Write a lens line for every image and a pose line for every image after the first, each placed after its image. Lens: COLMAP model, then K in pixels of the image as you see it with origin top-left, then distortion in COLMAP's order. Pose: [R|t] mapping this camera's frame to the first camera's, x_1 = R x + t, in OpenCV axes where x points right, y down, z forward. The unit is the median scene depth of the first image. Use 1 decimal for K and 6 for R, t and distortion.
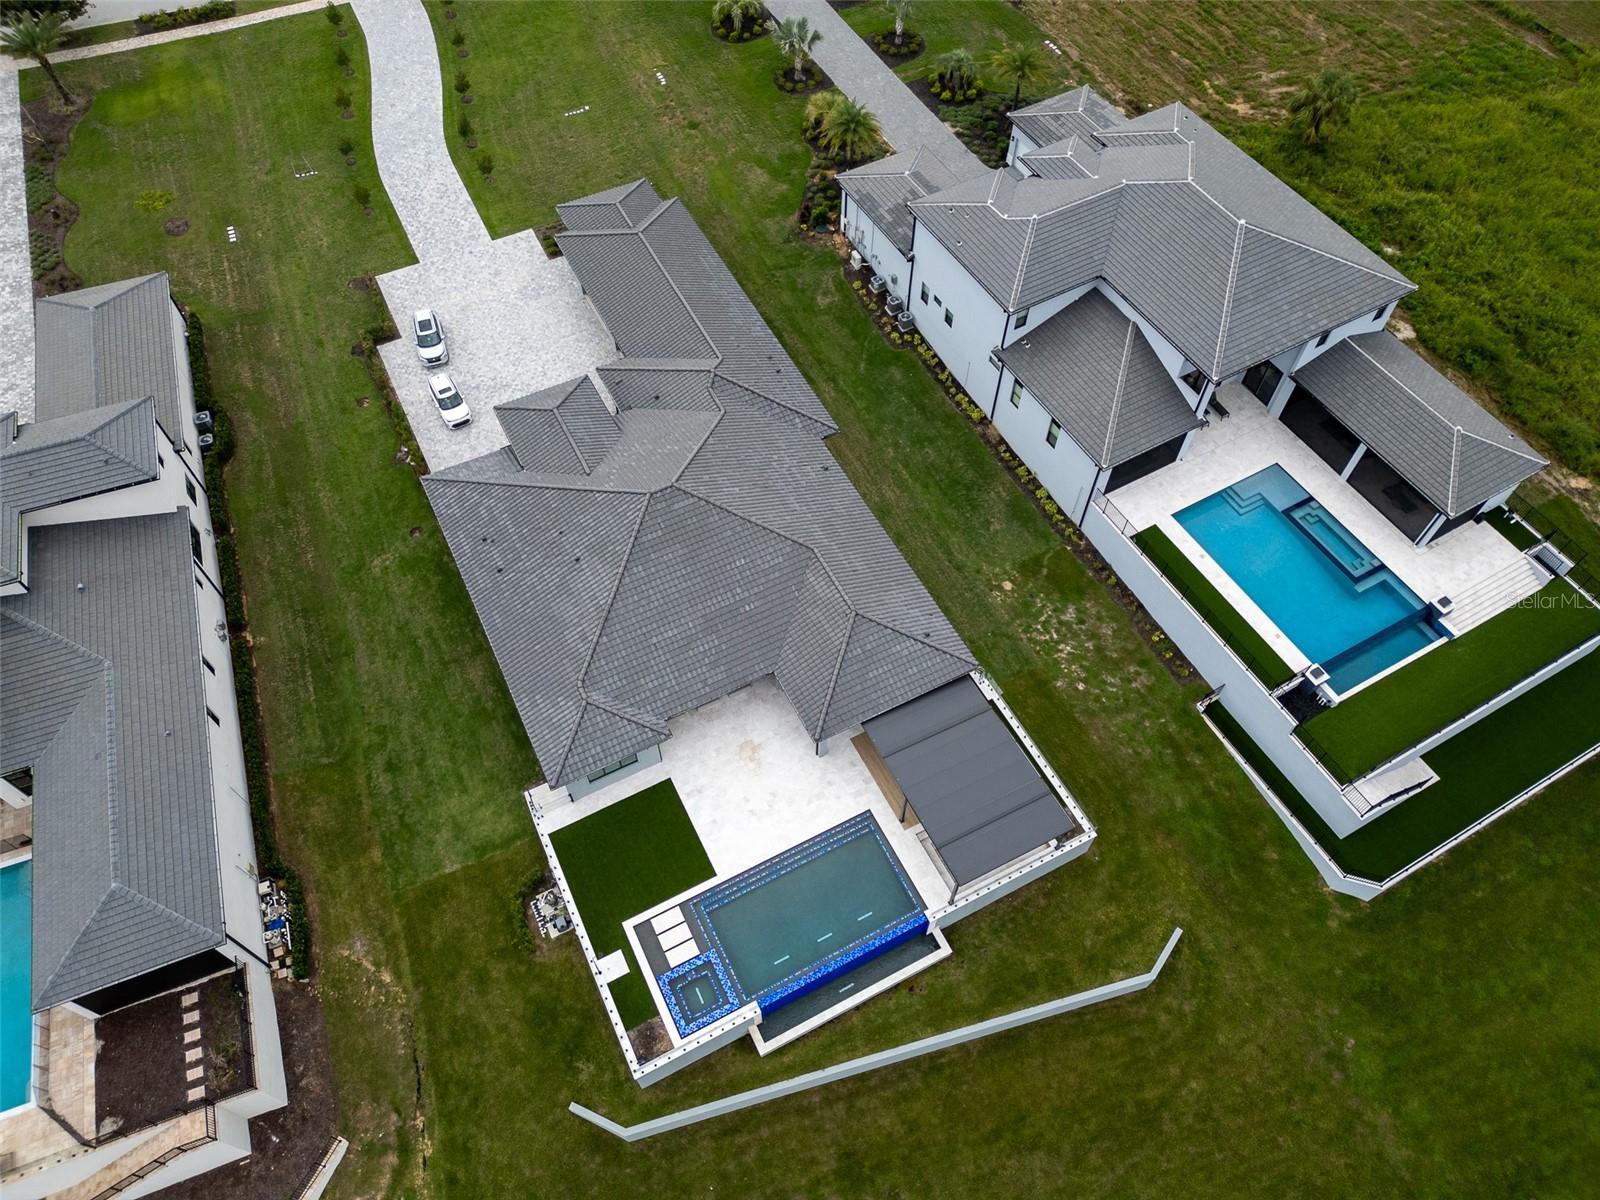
lens RADIAL K [[1114.9, 0, 799.6], [0, 1114.9, 593.8], [0, 0, 1]] dist [0.062262, -0.068631]
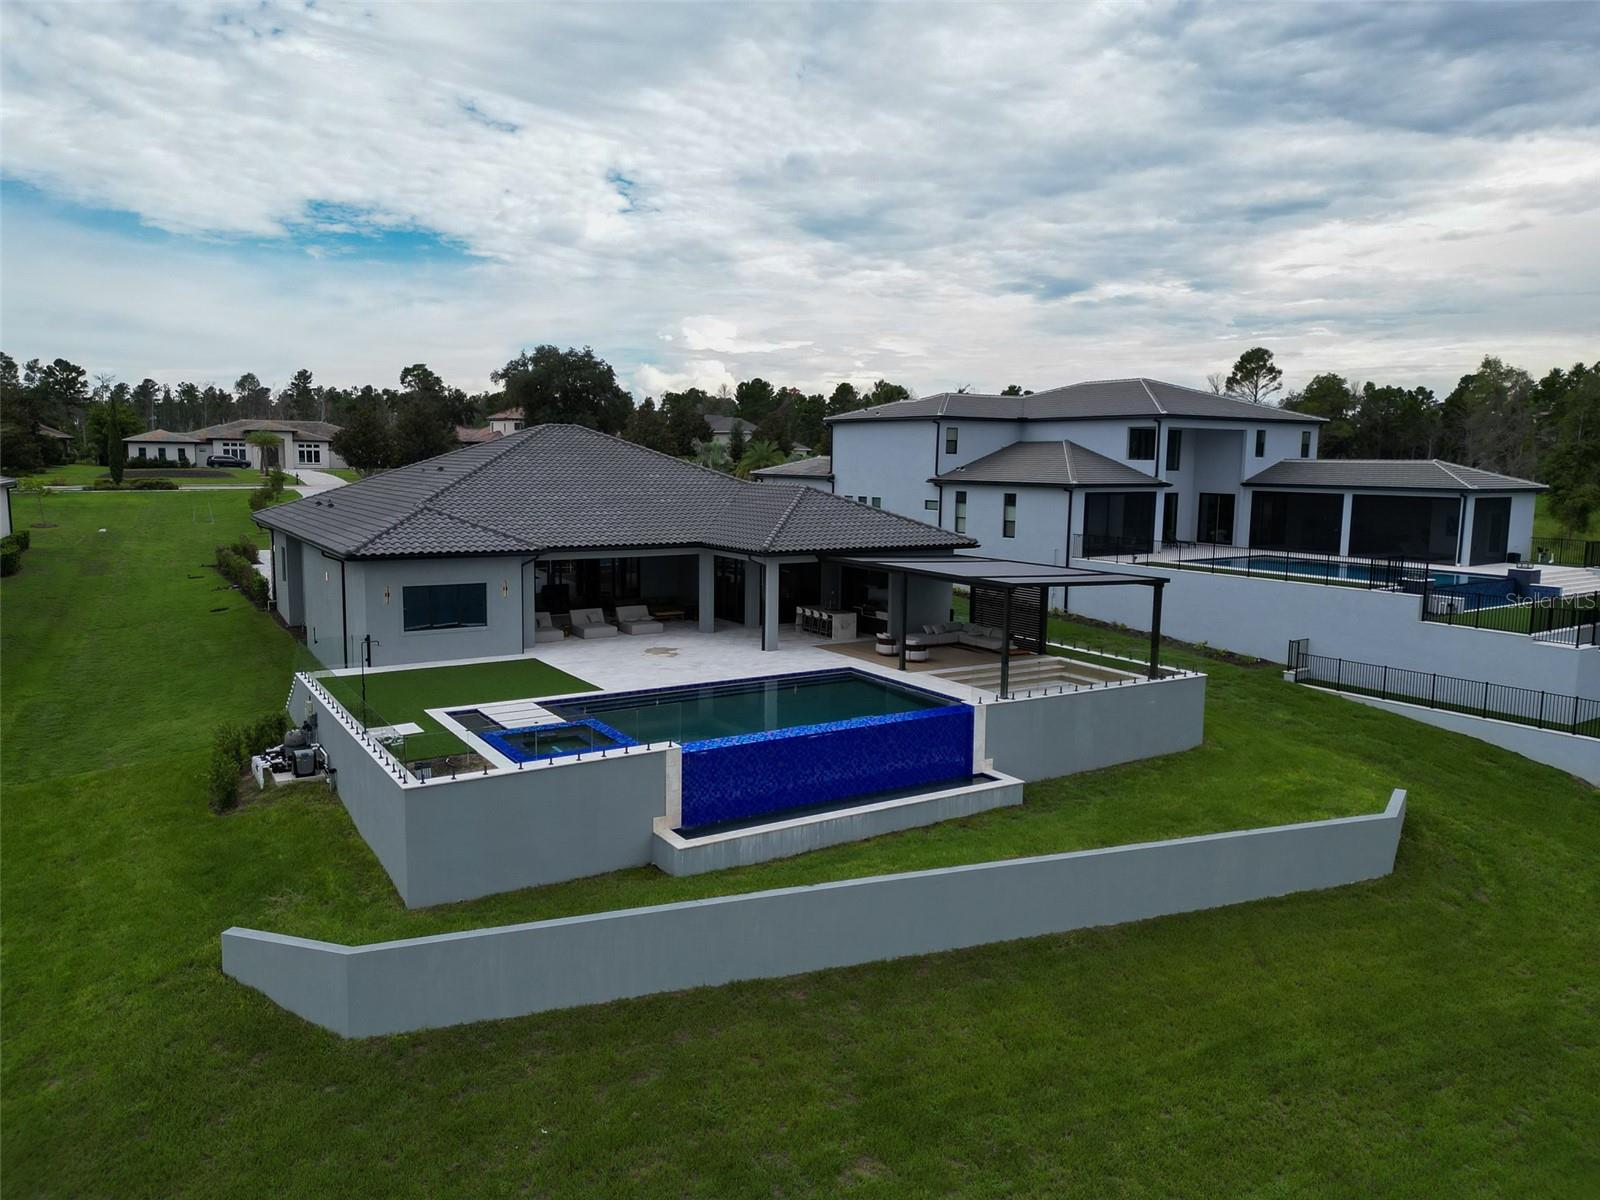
lens RADIAL K [[1114.9, 0, 799.6], [0, 1114.9, 593.8], [0, 0, 1]] dist [0.062262, -0.068631]
pose [[0.995601, 0.000853, 0.093695, -0.026202], [0.069926, 0.658840, -0.749027, 0.658498], [-0.062369, 0.752283, 0.655881, 0.571044]]
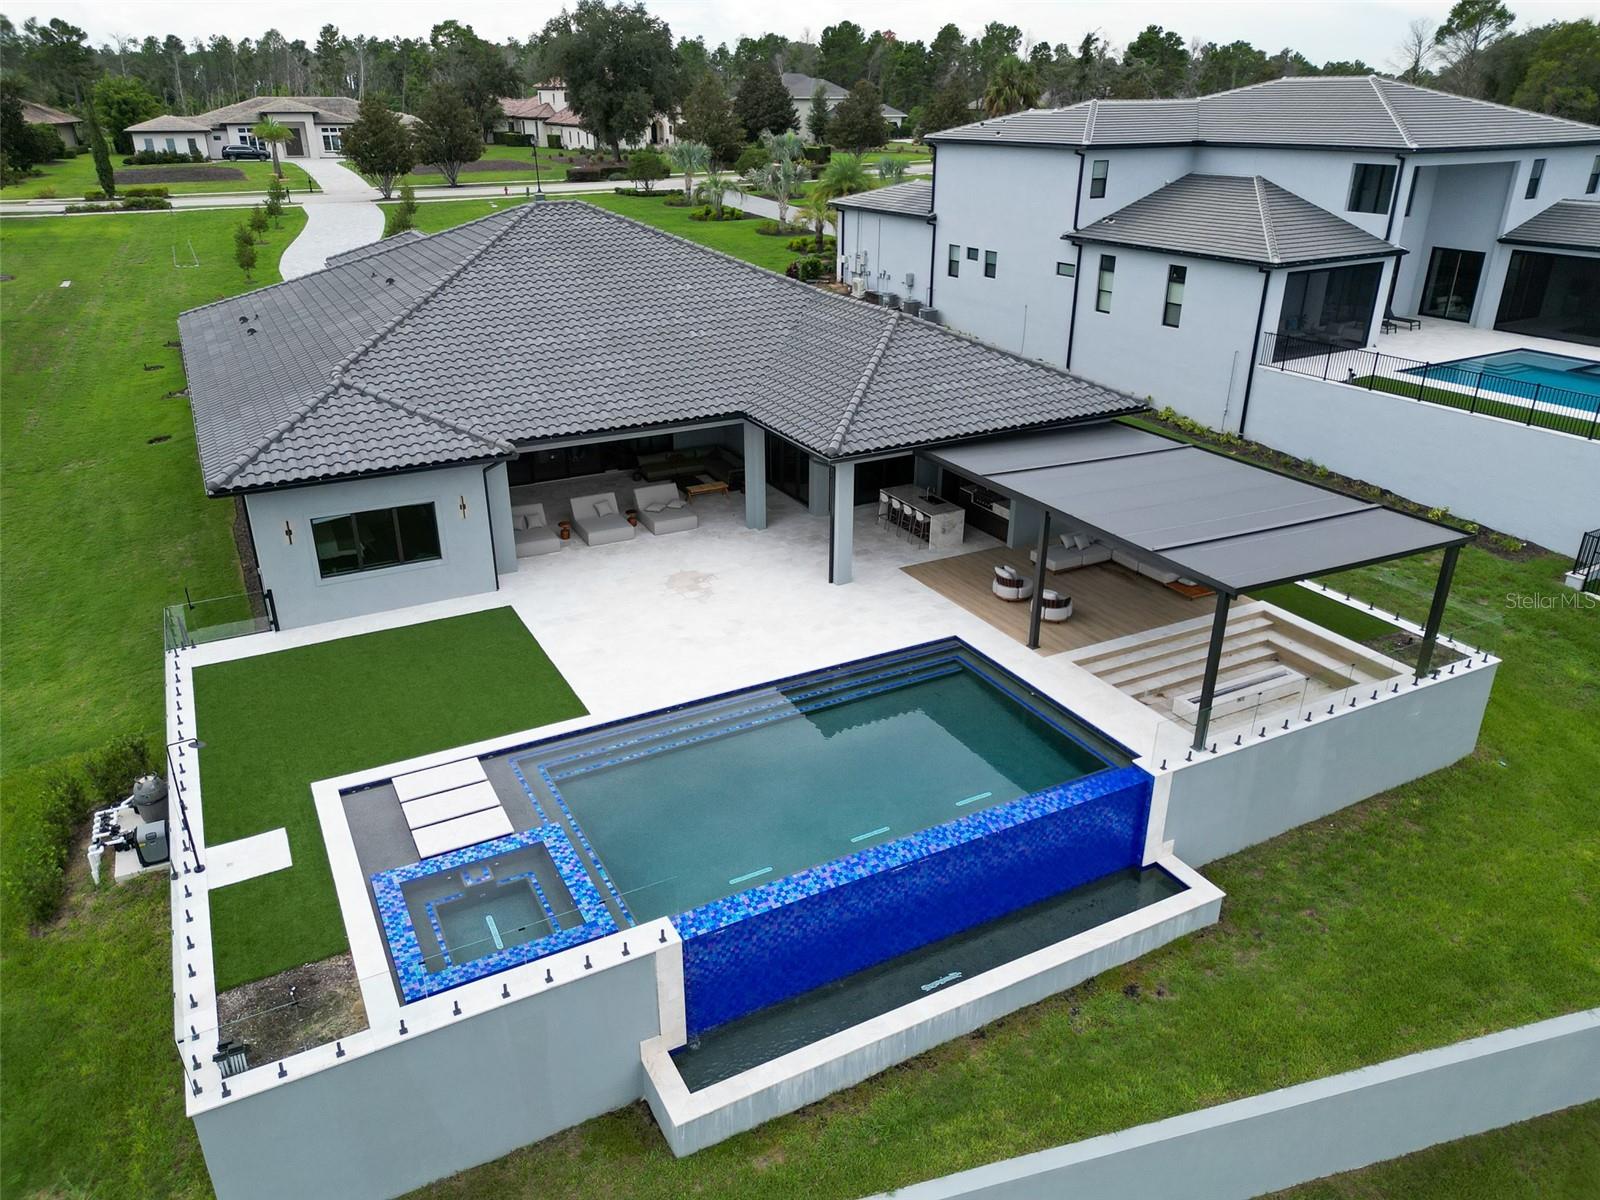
lens RADIAL K [[1128.5, 0, 797.2], [0, 1128.5, 591.3], [0, 0, 1]] dist [0.017990, -0.002368]
pose [[0.999893, -0.006315, 0.013215, -0.005417], [0.012390, 0.845853, -0.533272, 0.425195], [-0.007810, 0.533379, 0.845840, 0.637910]]
